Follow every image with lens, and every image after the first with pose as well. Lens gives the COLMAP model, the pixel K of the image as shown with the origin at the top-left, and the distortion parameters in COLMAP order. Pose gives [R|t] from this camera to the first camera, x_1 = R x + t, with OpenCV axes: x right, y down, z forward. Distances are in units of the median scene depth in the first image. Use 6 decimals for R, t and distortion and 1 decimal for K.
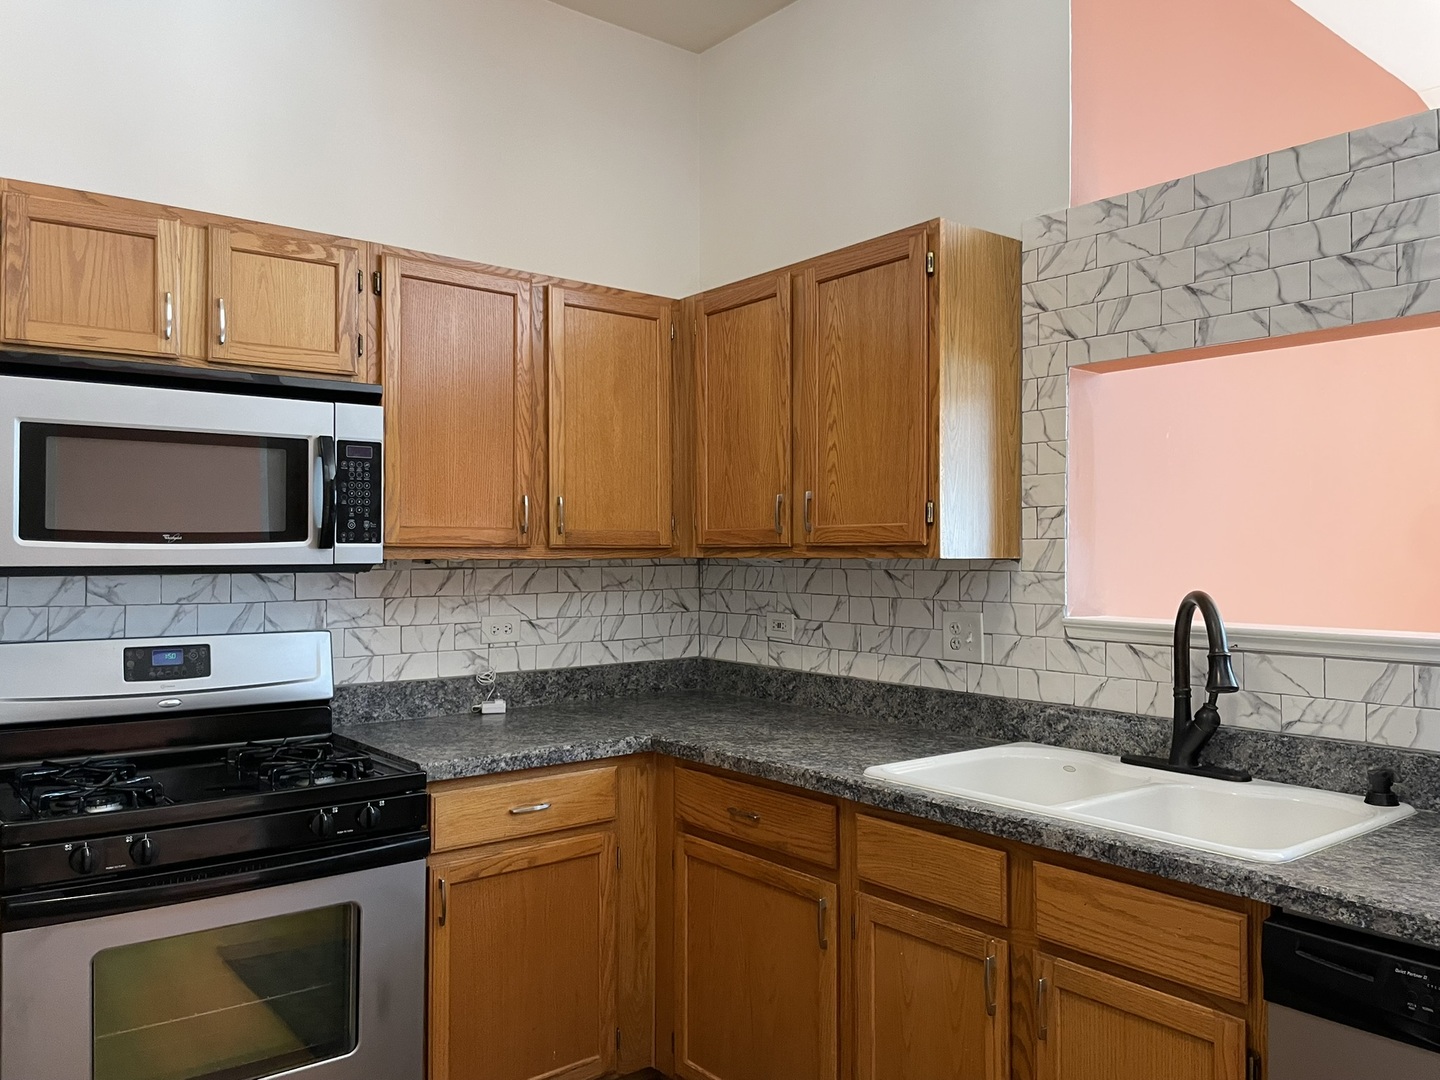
lens RADIAL K [[1100.3, 0, 721.4], [0, 1100.3, 530.8], [0, 0, 1]] dist [0.078730, -0.115418]
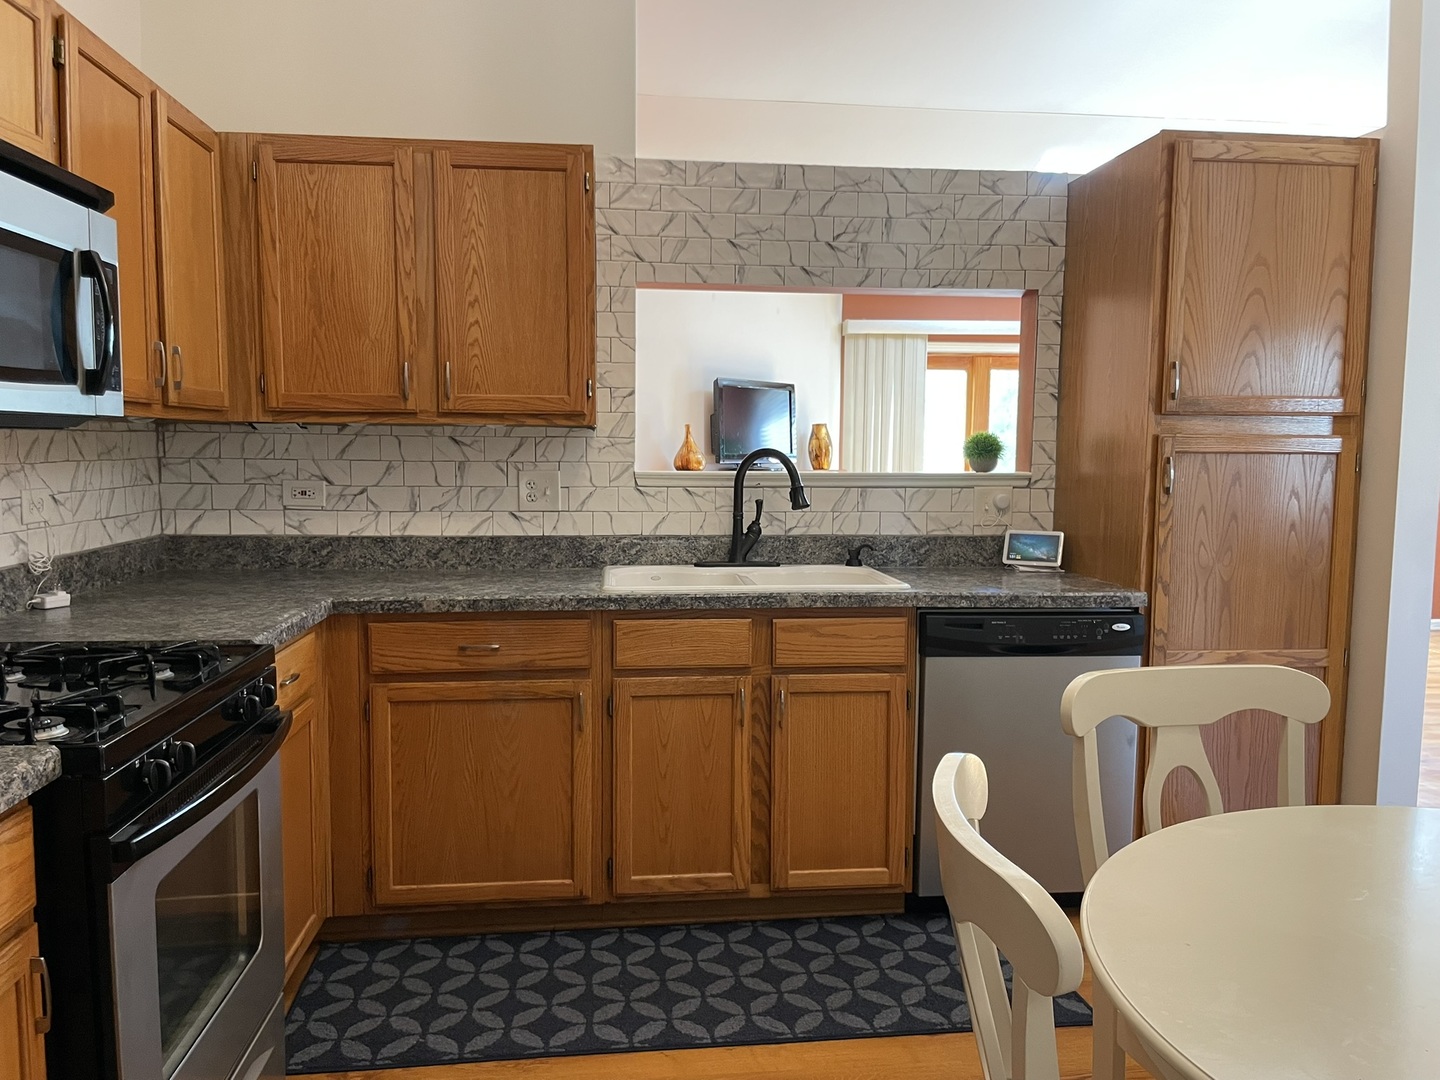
lens RADIAL K [[1100.3, 0, 725.0], [0, 1100.3, 550.8], [0, 0, 1]] dist [0.078730, -0.115418]
pose [[0.535285, -0.074999, 0.841335, -0.760311], [-0.022561, 0.994425, 0.103000, 0.033448], [-0.844370, -0.074116, 0.530609, 0.183086]]
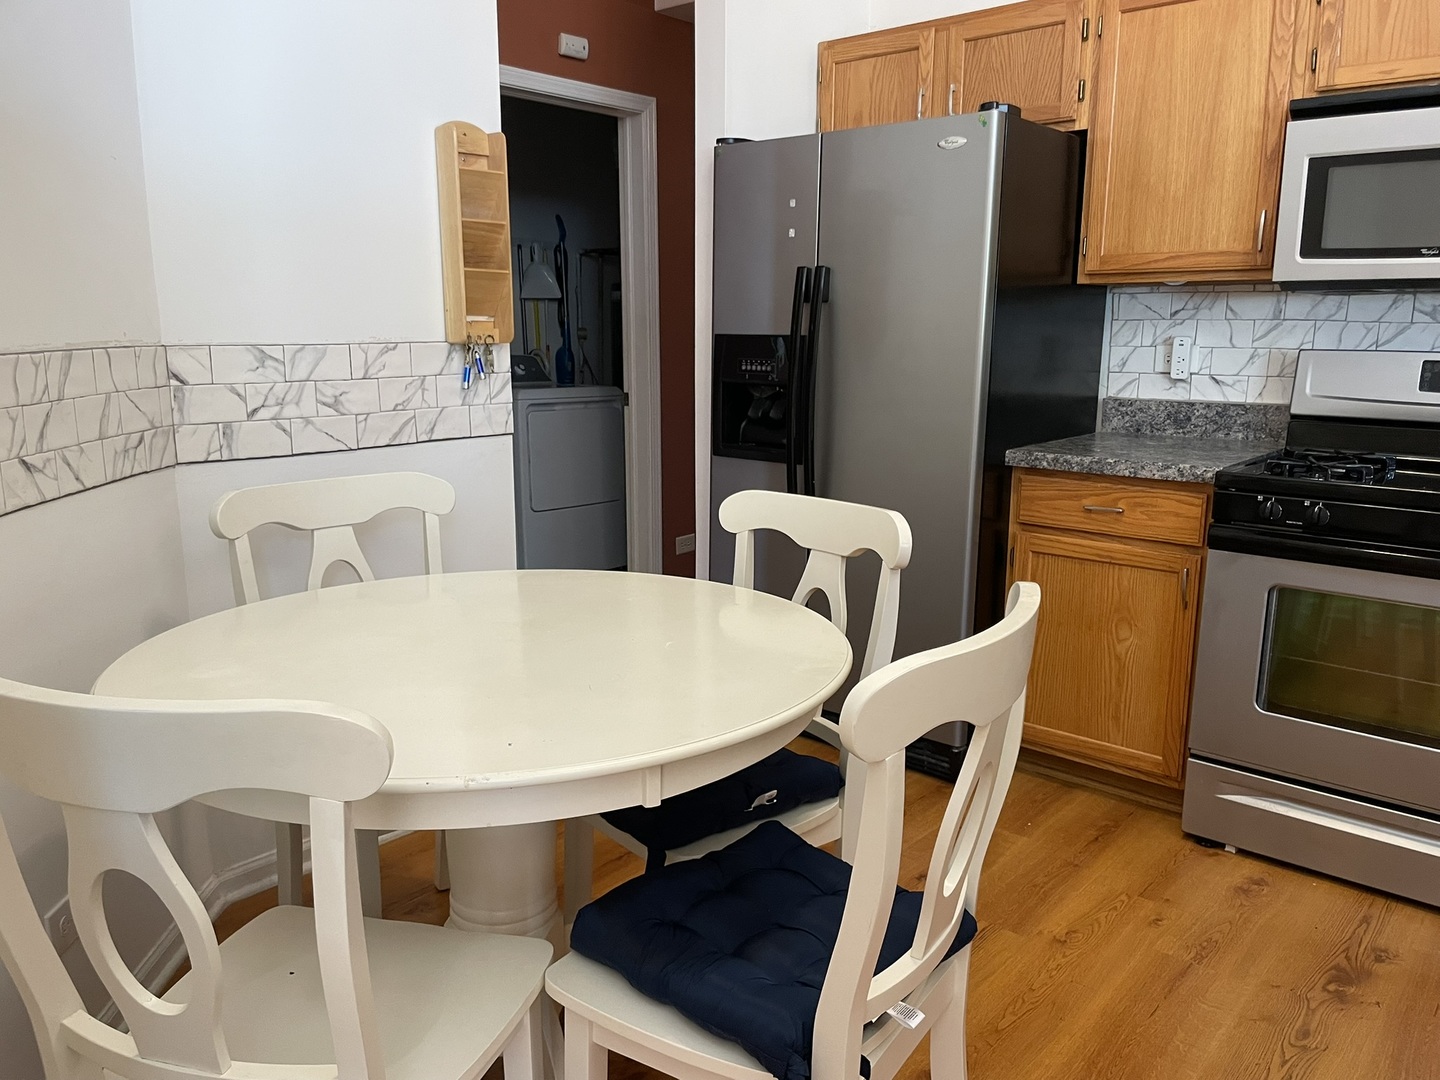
lens RADIAL K [[1100.3, 0, 711.5], [0, 1100.3, 555.3], [0, 0, 1]] dist [0.078730, -0.115418]
pose [[0.157463, 0.200335, -0.966991, 0.440506], [0.017684, 0.978477, 0.205595, 0.053501], [0.987367, -0.049474, 0.150531, 0.128324]]
